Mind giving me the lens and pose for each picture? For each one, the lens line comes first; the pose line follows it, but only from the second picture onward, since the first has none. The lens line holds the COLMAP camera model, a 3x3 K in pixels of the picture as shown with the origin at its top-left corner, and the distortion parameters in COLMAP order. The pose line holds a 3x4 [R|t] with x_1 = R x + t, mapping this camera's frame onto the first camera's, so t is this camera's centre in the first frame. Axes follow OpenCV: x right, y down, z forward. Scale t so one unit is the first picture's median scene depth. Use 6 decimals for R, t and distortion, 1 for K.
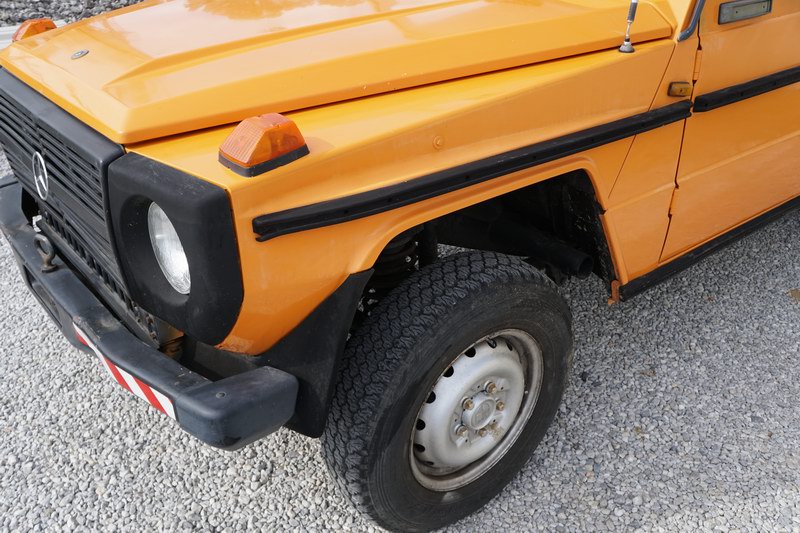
lens RADIAL K [[759.1, 0, 394.9], [0, 759.1, 269.9], [0, 0, 1]] dist [-0.124022, 0.227850]
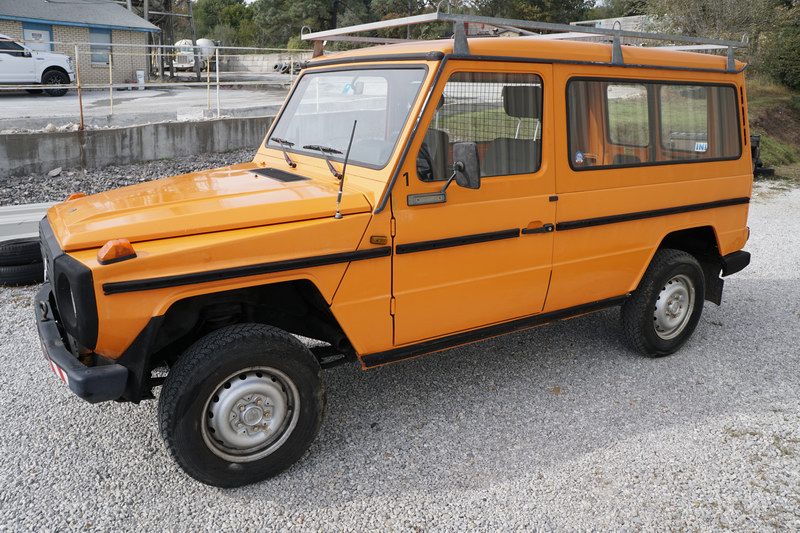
lens RADIAL K [[668.0, 0, 393.1], [0, 668.0, 263.7], [0, 0, 1]] dist [-0.165358, 0.147824]
pose [[0.992673, 0.044193, -0.112458, 0.610151], [-0.068224, 0.973158, -0.219794, 0.164466], [0.099726, 0.225856, 0.969043, -0.538532]]
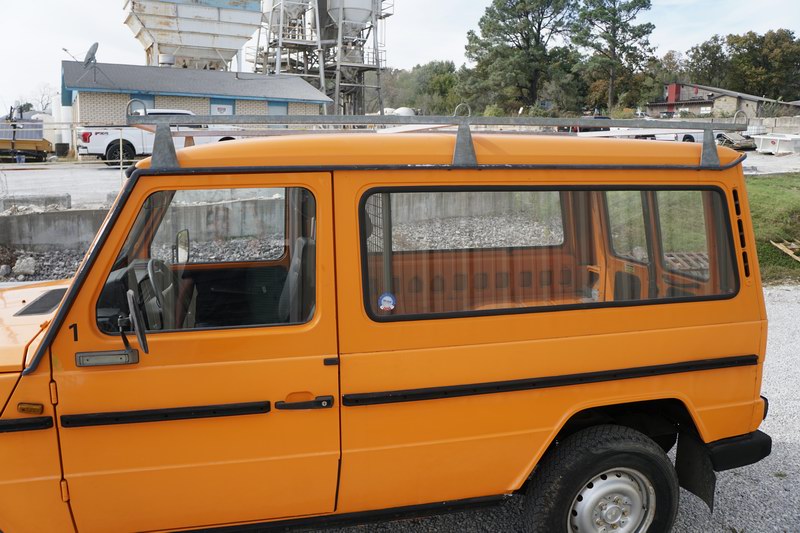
lens RADIAL K [[668.0, 0, 393.1], [0, 668.0, 263.7], [0, 0, 1]] dist [-0.165358, 0.147824]
pose [[0.904638, 0.077003, -0.419166, 1.511934], [-0.204442, 0.941396, -0.268284, -0.320872], [0.373943, 0.328395, 0.867366, 0.127711]]
